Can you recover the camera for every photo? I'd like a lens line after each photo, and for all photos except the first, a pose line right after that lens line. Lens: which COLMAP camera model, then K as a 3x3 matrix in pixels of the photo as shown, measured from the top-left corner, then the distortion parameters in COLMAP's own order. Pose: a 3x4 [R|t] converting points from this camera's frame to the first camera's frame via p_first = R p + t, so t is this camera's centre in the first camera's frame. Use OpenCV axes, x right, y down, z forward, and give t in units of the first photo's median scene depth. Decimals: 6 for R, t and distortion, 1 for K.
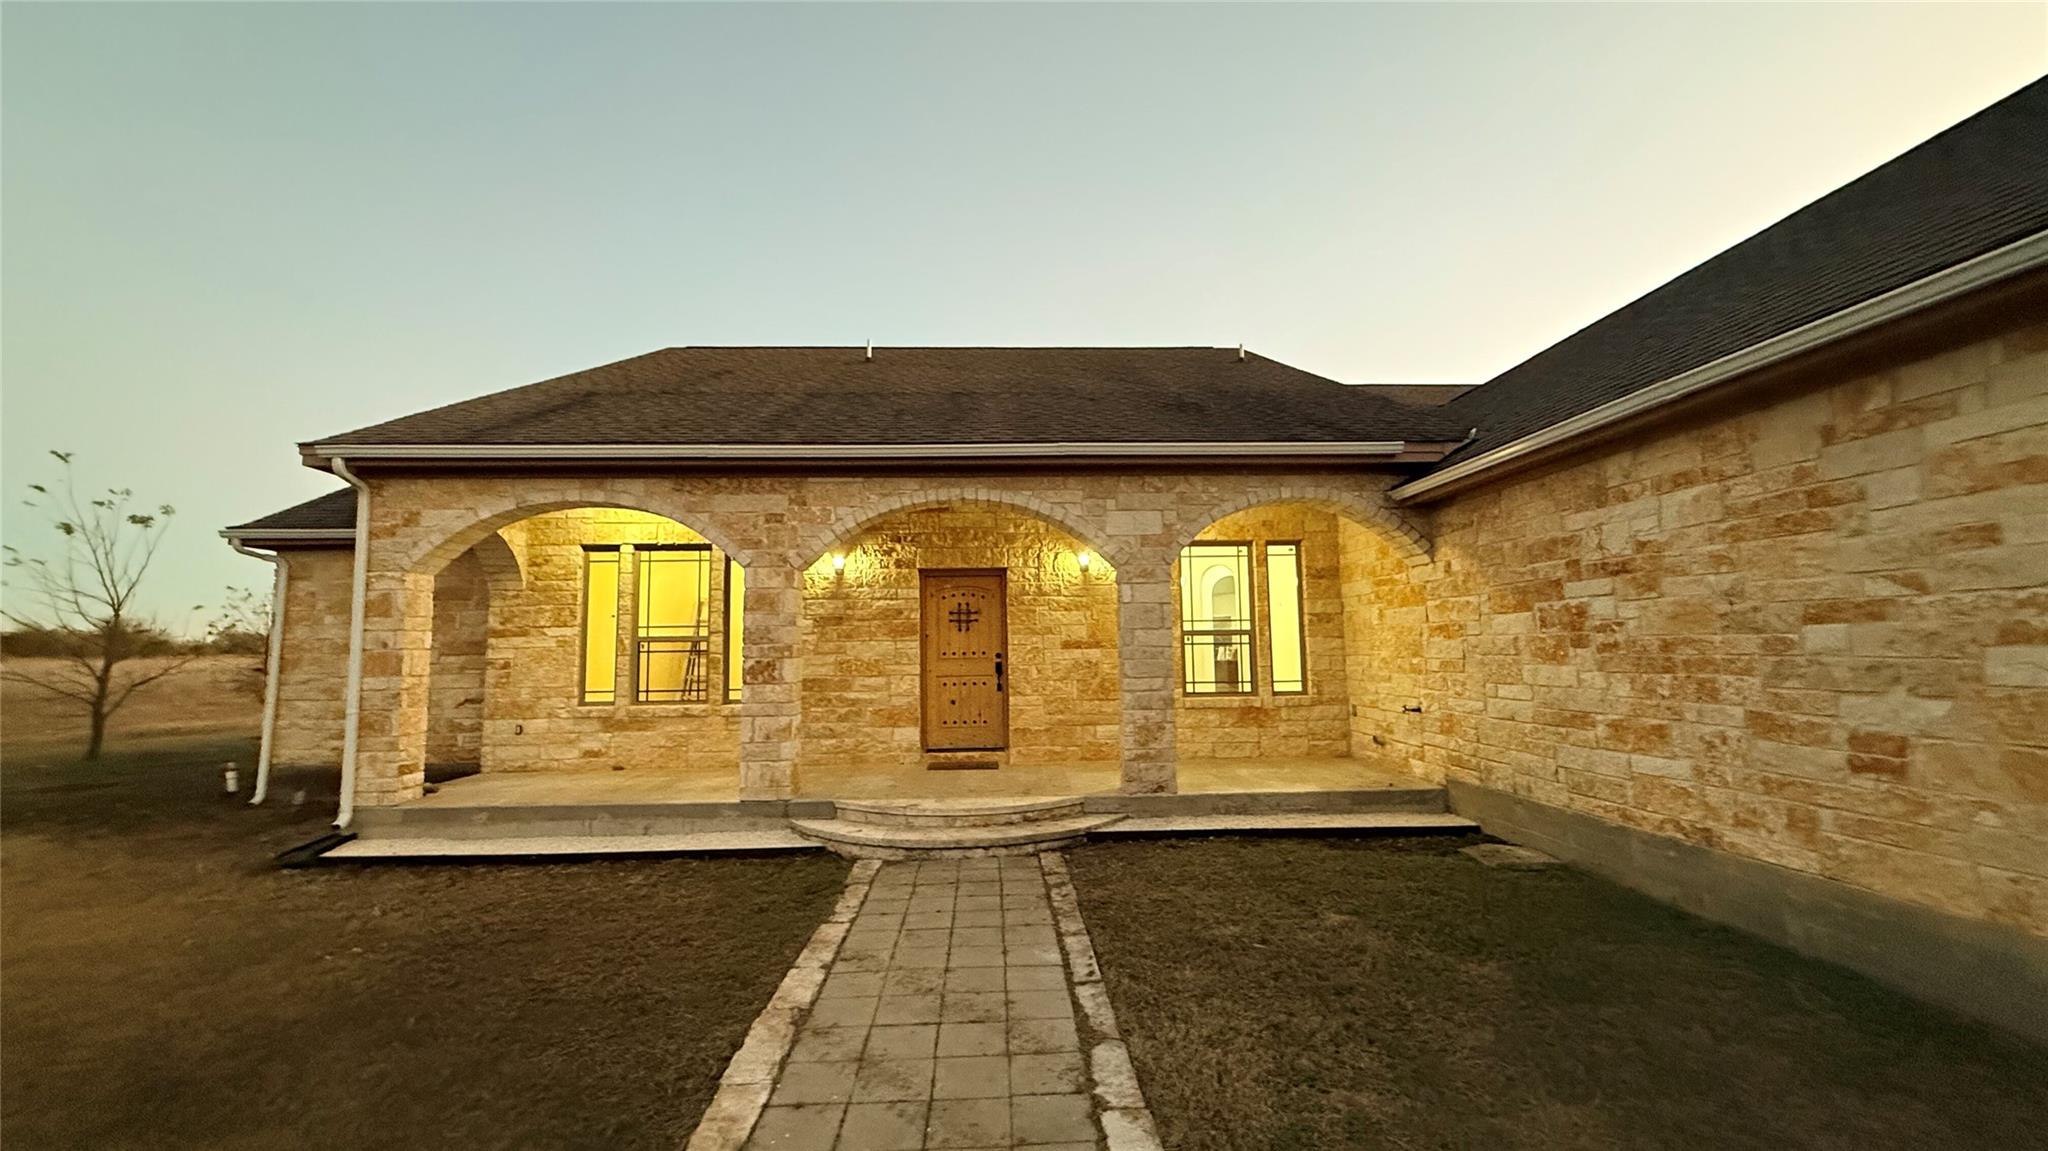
lens RADIAL K [[813.7, 0, 1017.5], [0, 813.7, 575.3], [0, 0, 1]] dist [-0.000884, -0.000135]
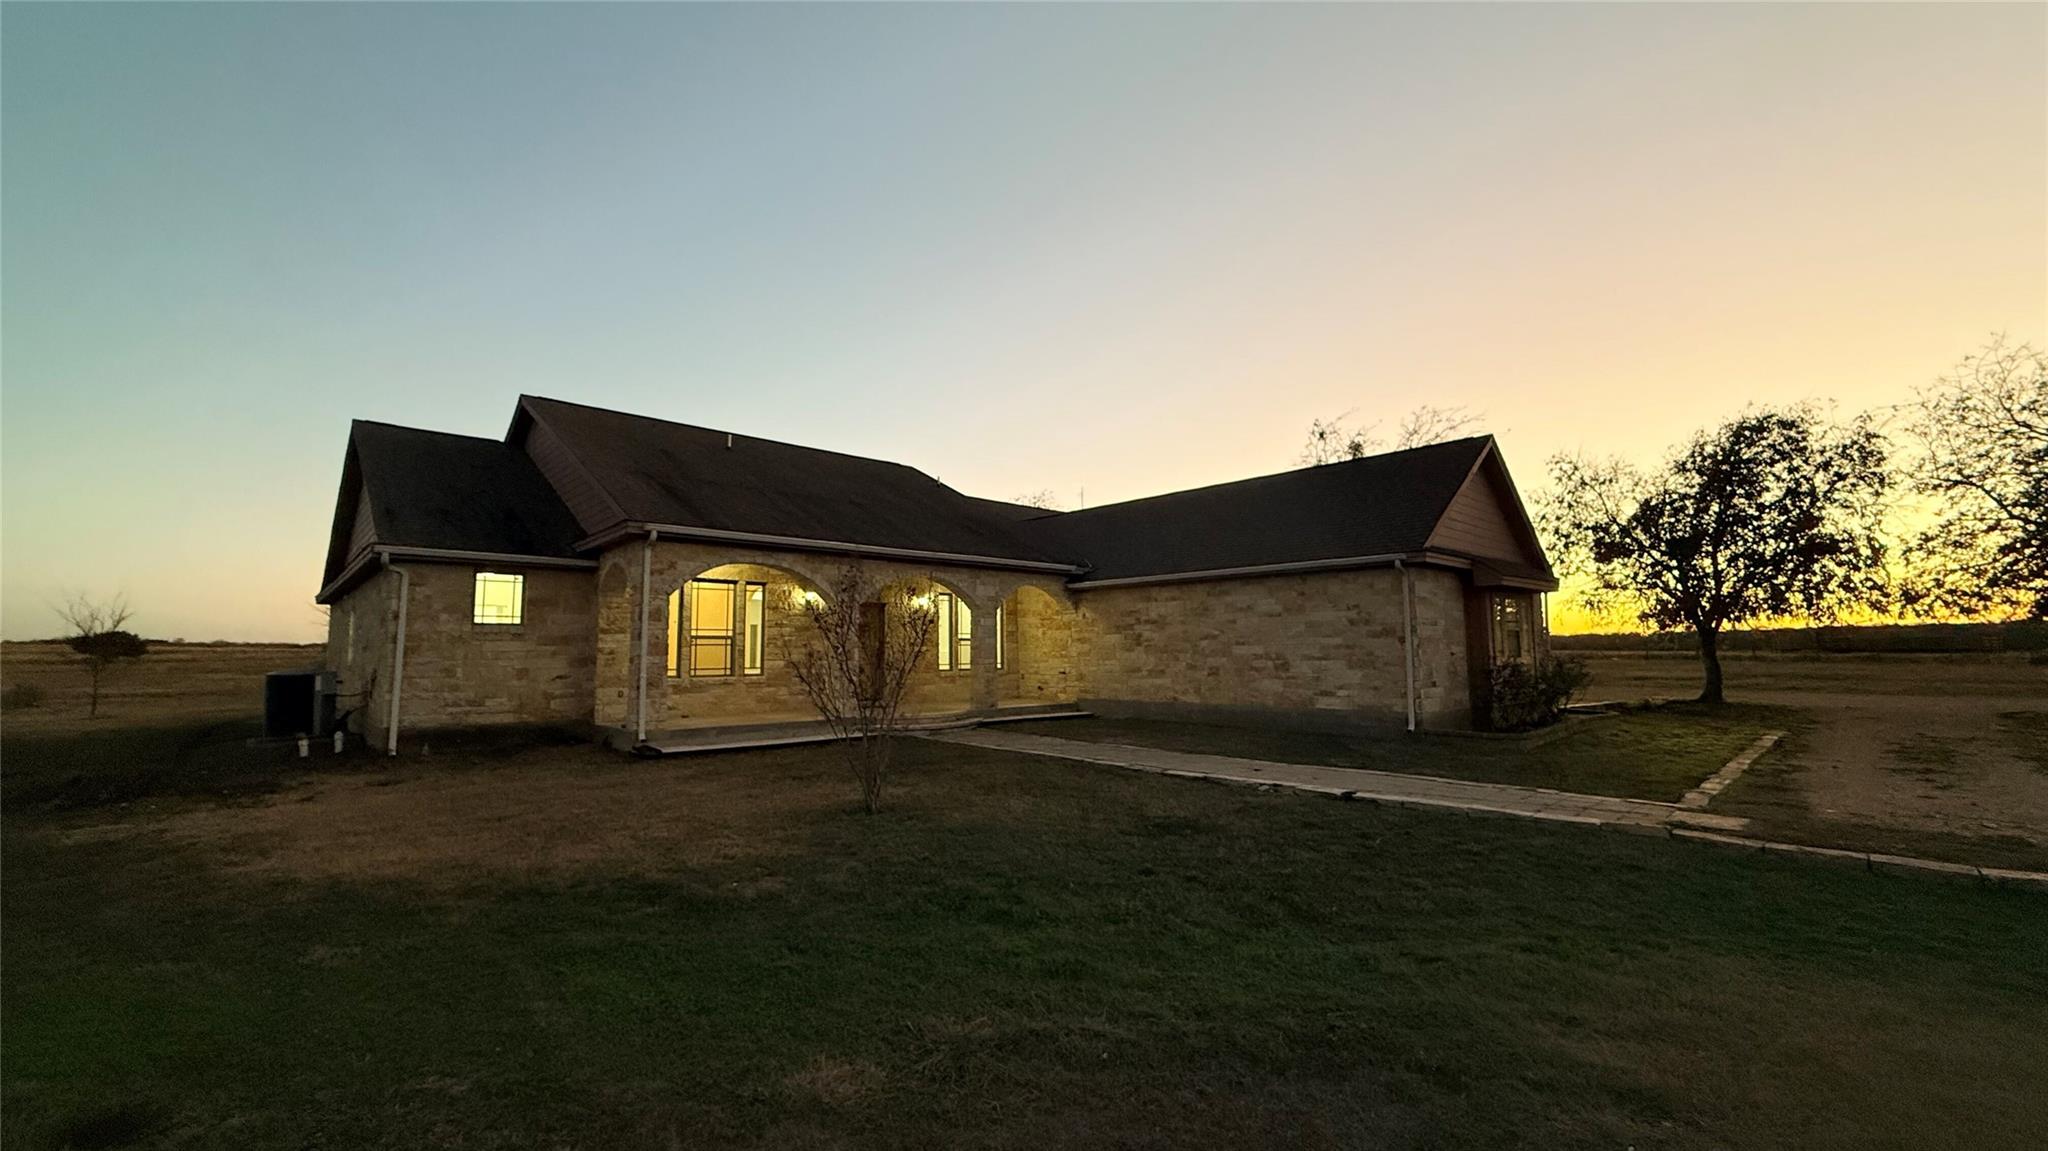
lens RADIAL K [[813.7, 0, 1017.5], [0, 813.7, 575.3], [0, 0, 1]] dist [-0.000884, -0.000135]
pose [[0.749664, 0.070784, 0.658022, -1.348475], [-0.064182, 0.997353, -0.034165, -0.036903], [-0.658699, -0.016621, 0.752223, -0.804058]]
